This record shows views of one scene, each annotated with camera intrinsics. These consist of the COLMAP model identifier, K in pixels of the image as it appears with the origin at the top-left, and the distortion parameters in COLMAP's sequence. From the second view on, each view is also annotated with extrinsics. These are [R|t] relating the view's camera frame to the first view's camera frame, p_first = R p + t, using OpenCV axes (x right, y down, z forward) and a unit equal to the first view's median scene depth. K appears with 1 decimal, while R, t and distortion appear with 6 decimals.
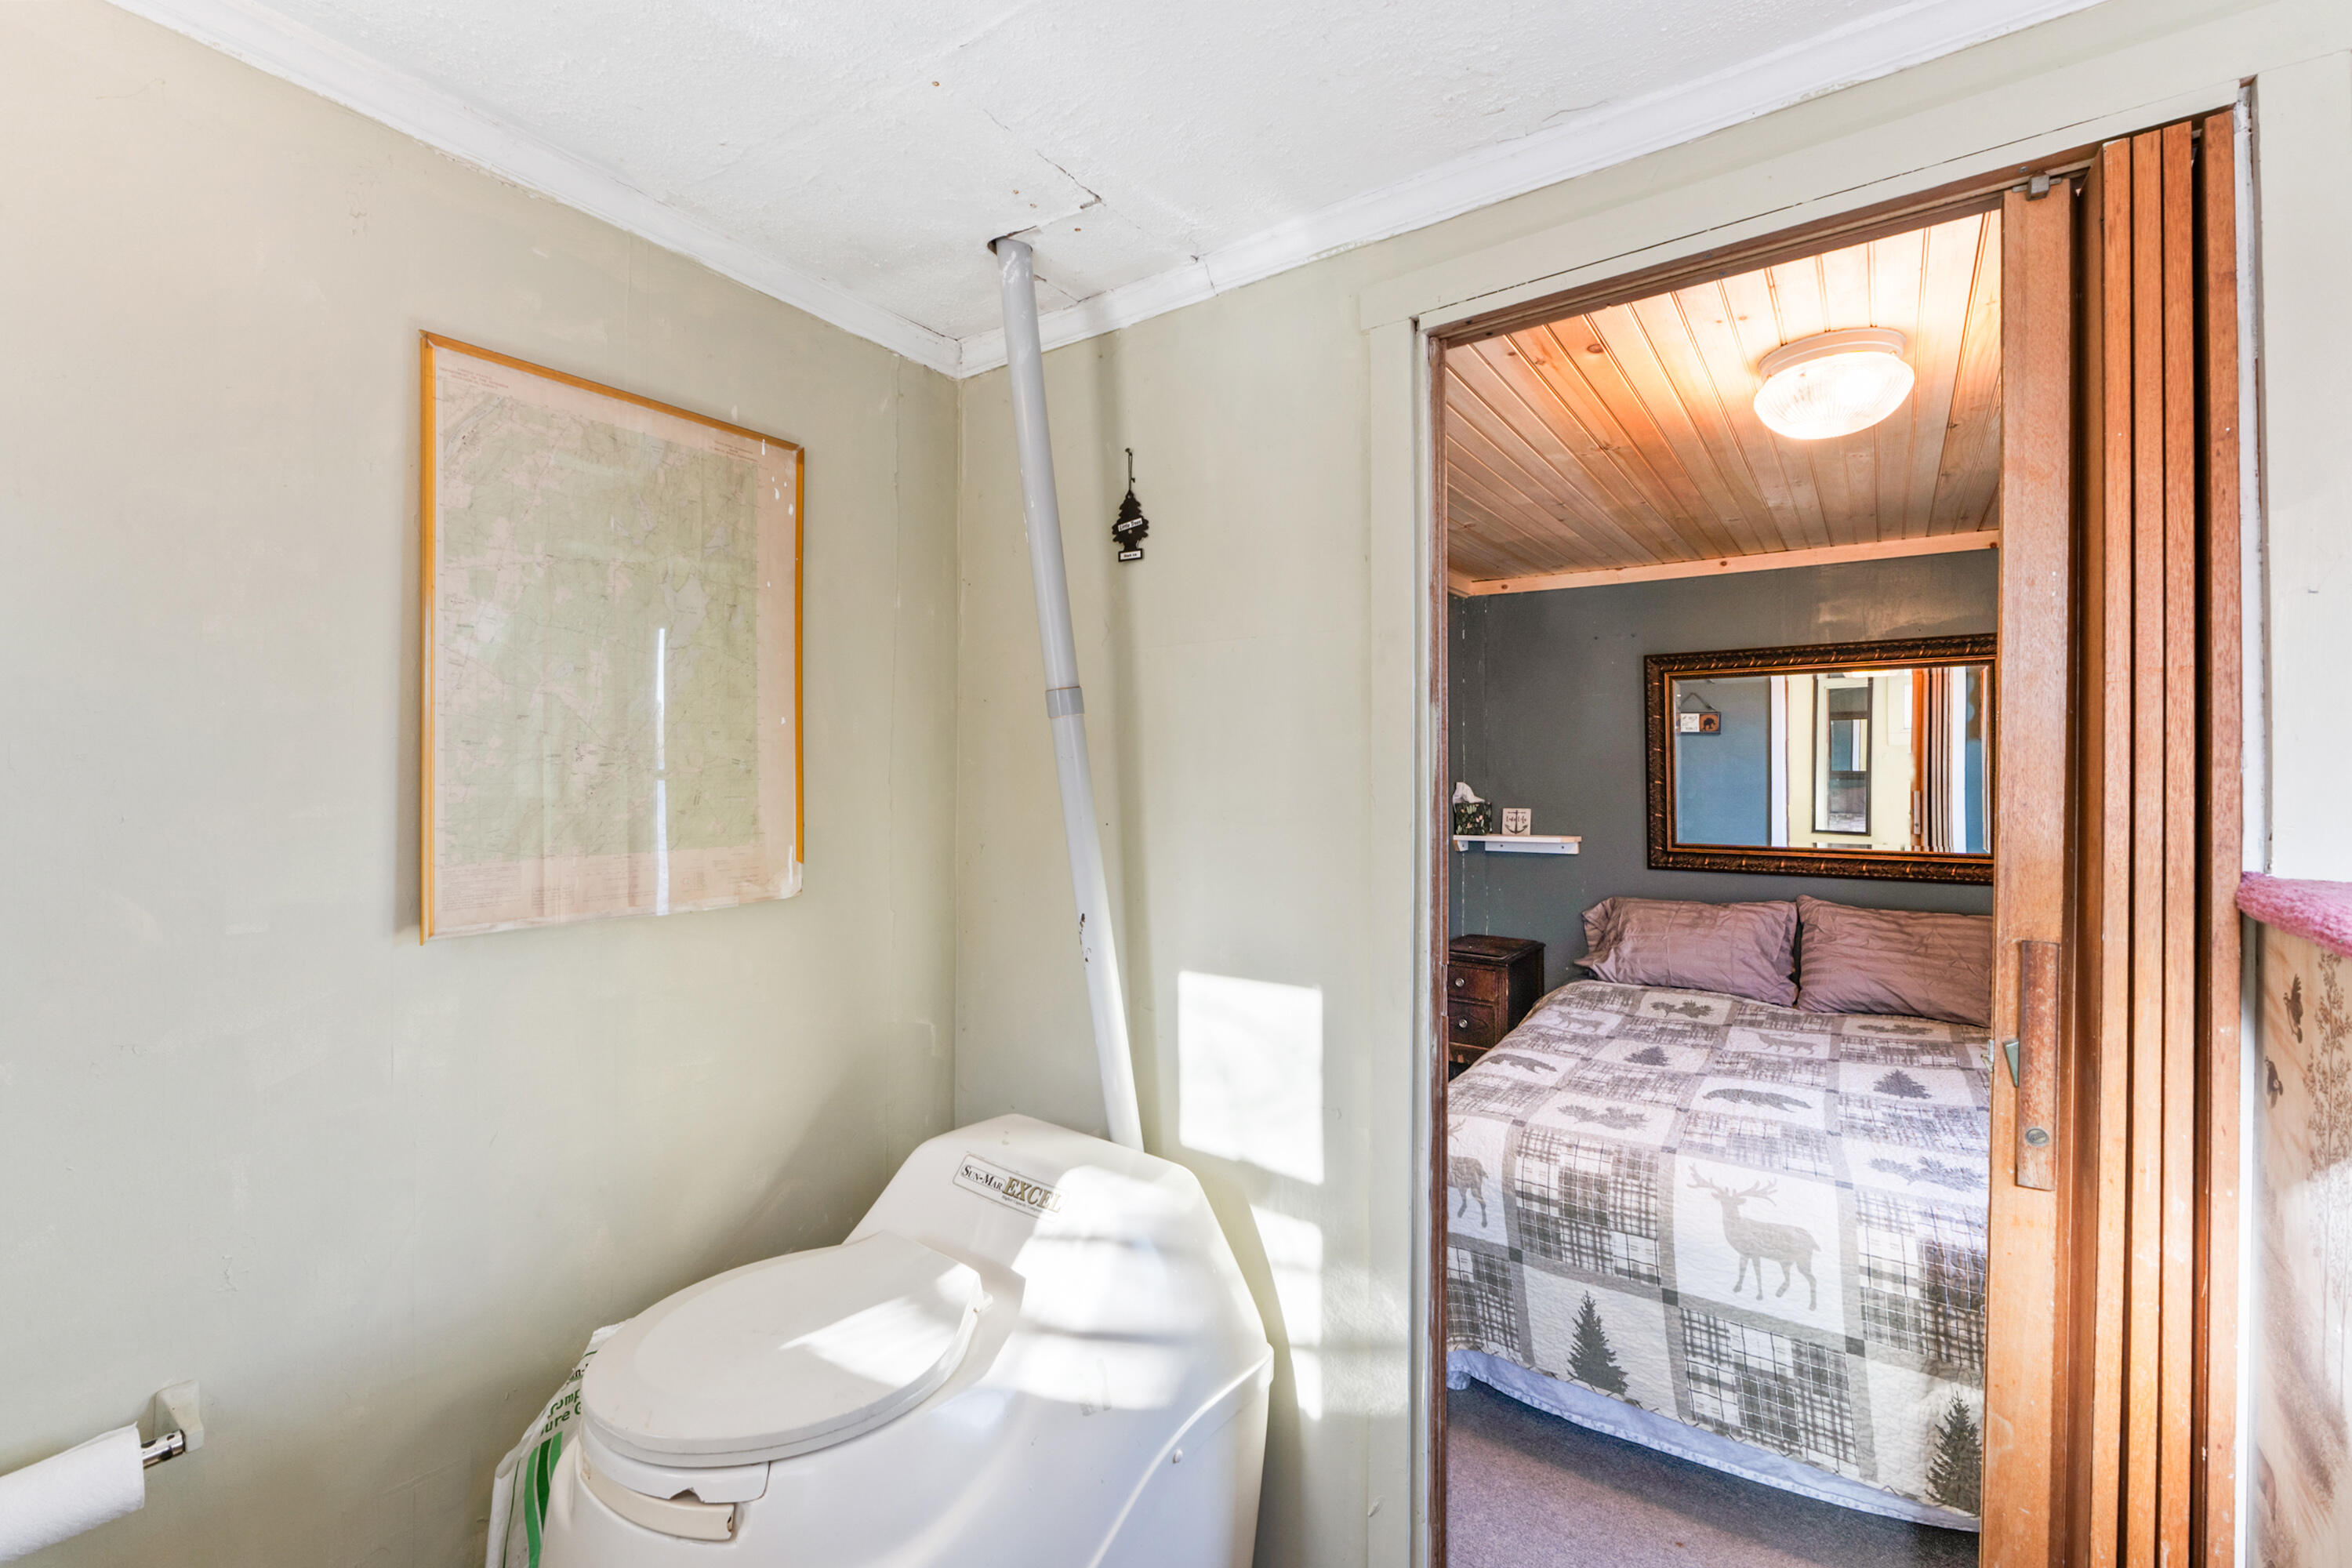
lens RADIAL K [[989.9, 0, 1164.4], [0, 989.9, 766.0], [0, 0, 1]] dist [-0.006582, -0.000486]
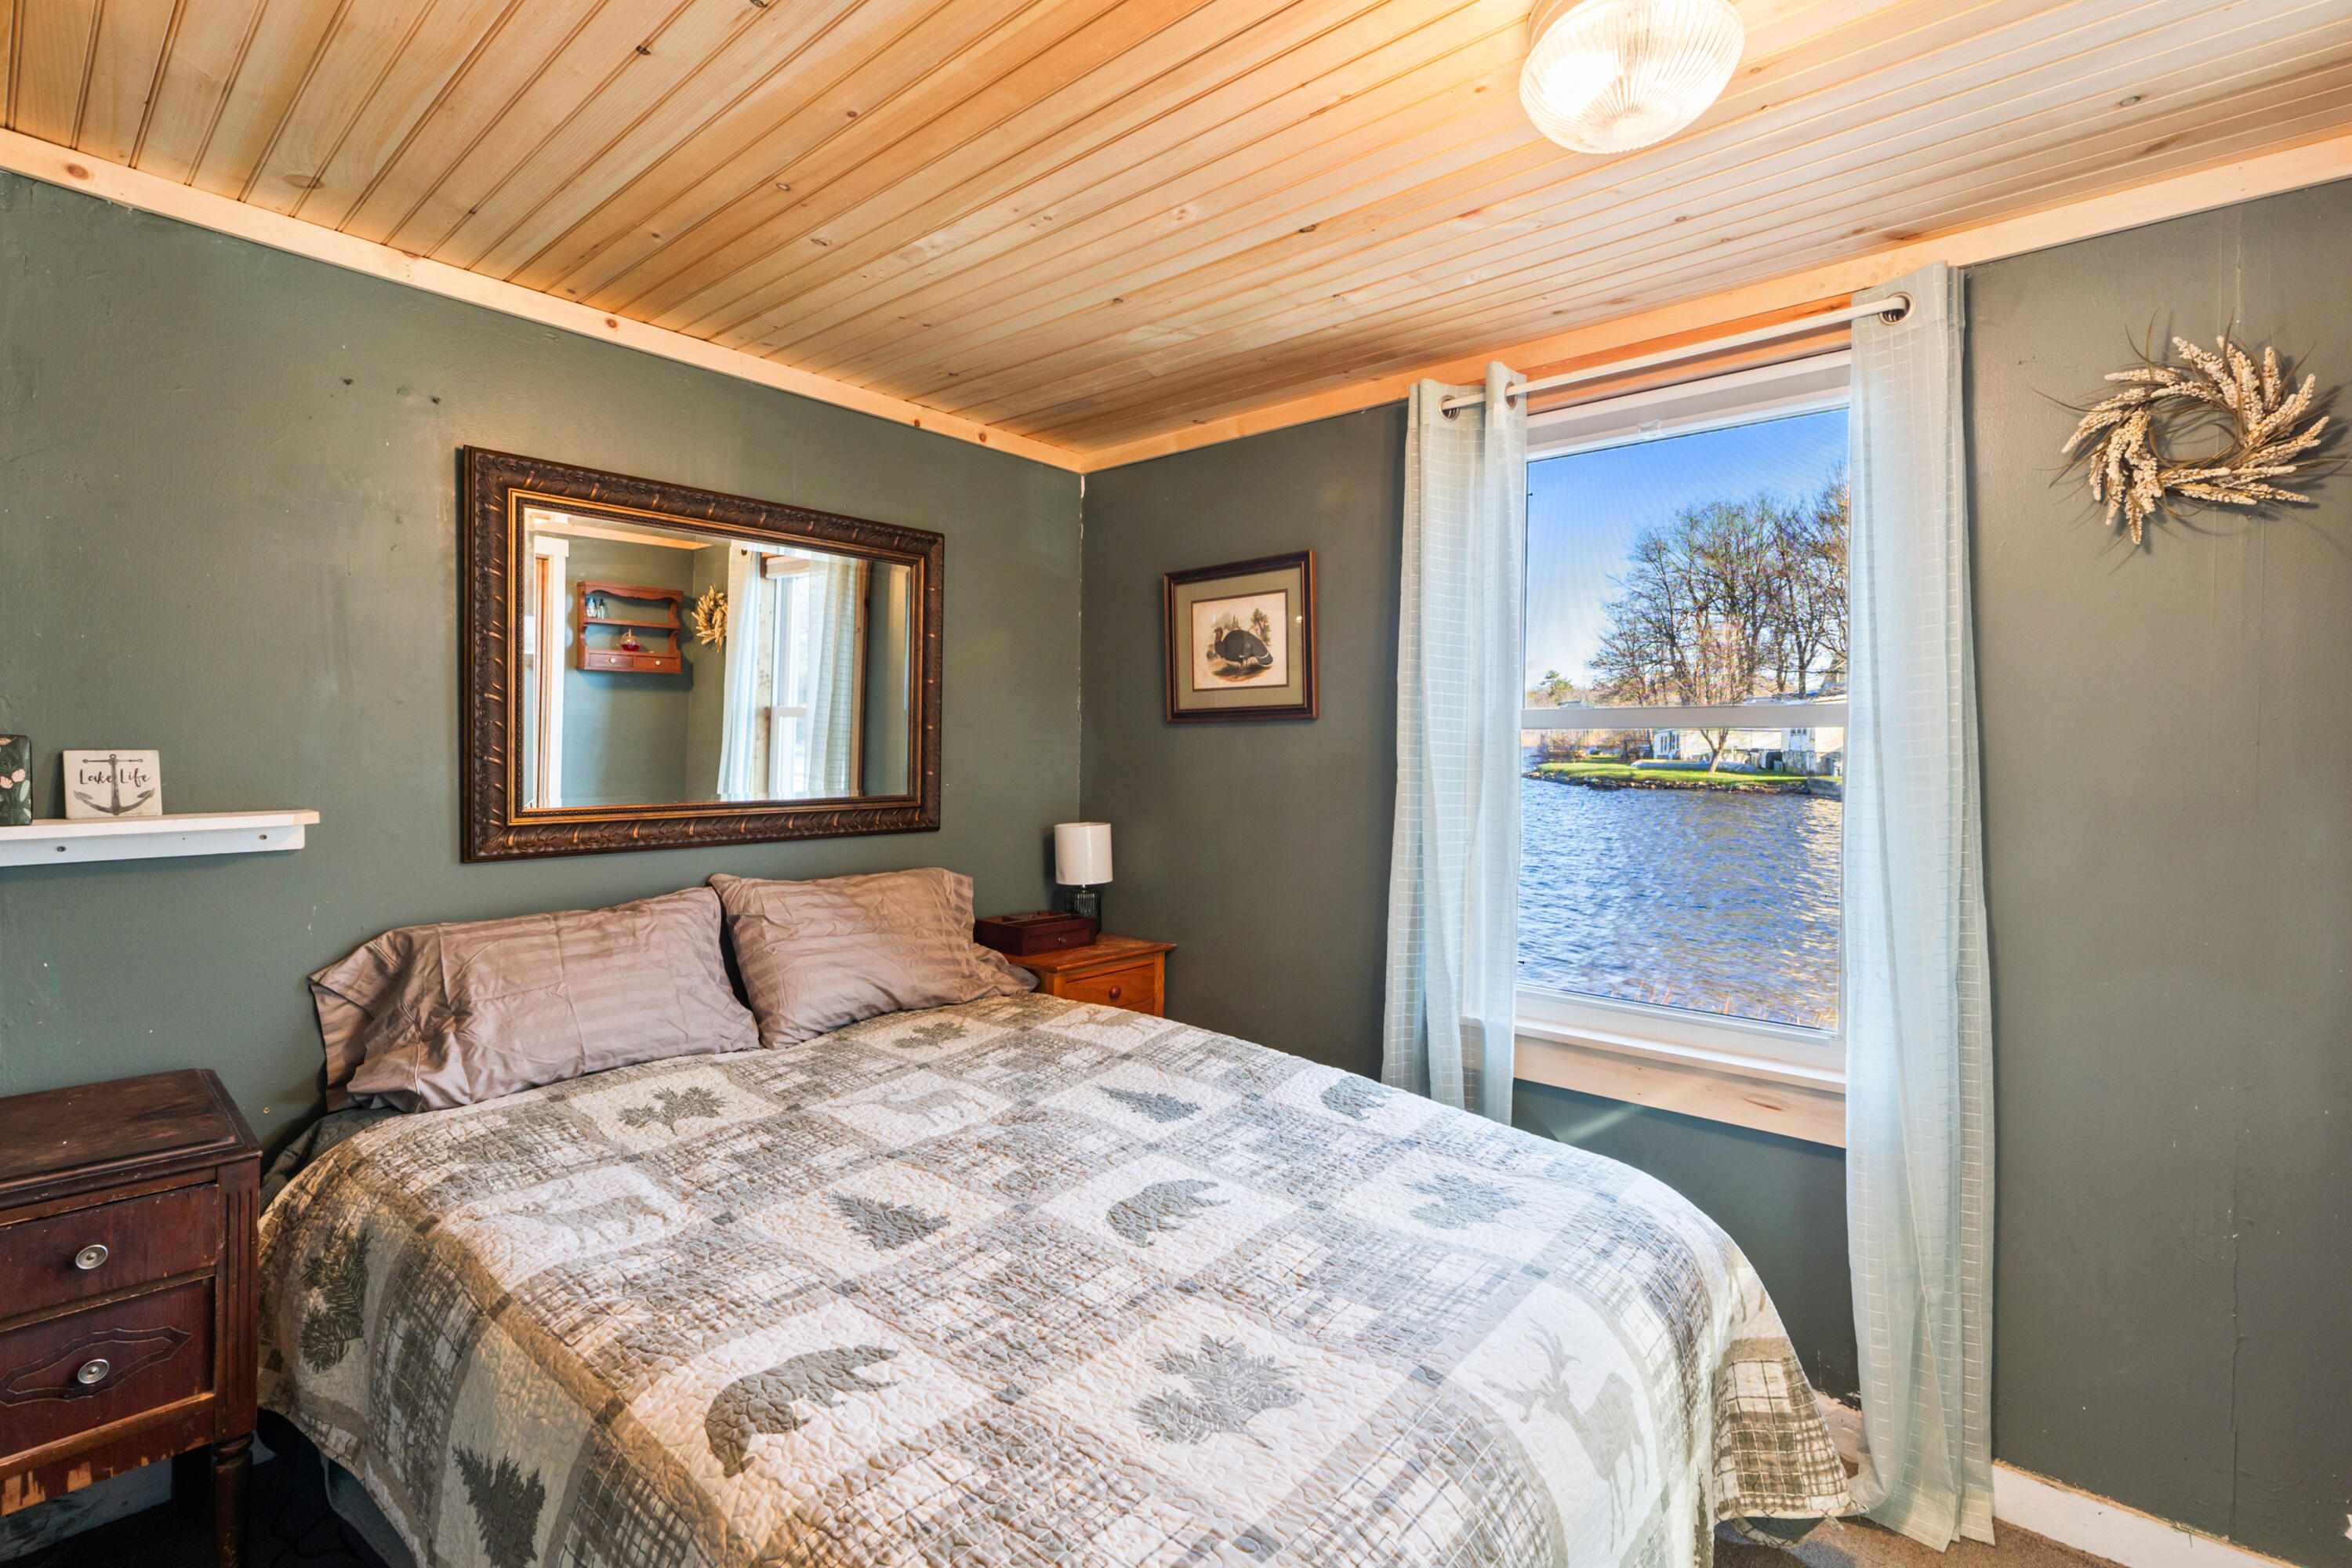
lens RADIAL K [[1063.9, 0, 1209.3], [0, 1063.9, 741.6], [0, 0, 1]] dist [-0.005861, -0.000265]
pose [[0.092541, -0.000426, 0.995709, -0.035168], [-0.018660, 0.999824, 0.002162, 0.047381], [-0.995534, -0.018780, 0.092516, 0.821582]]
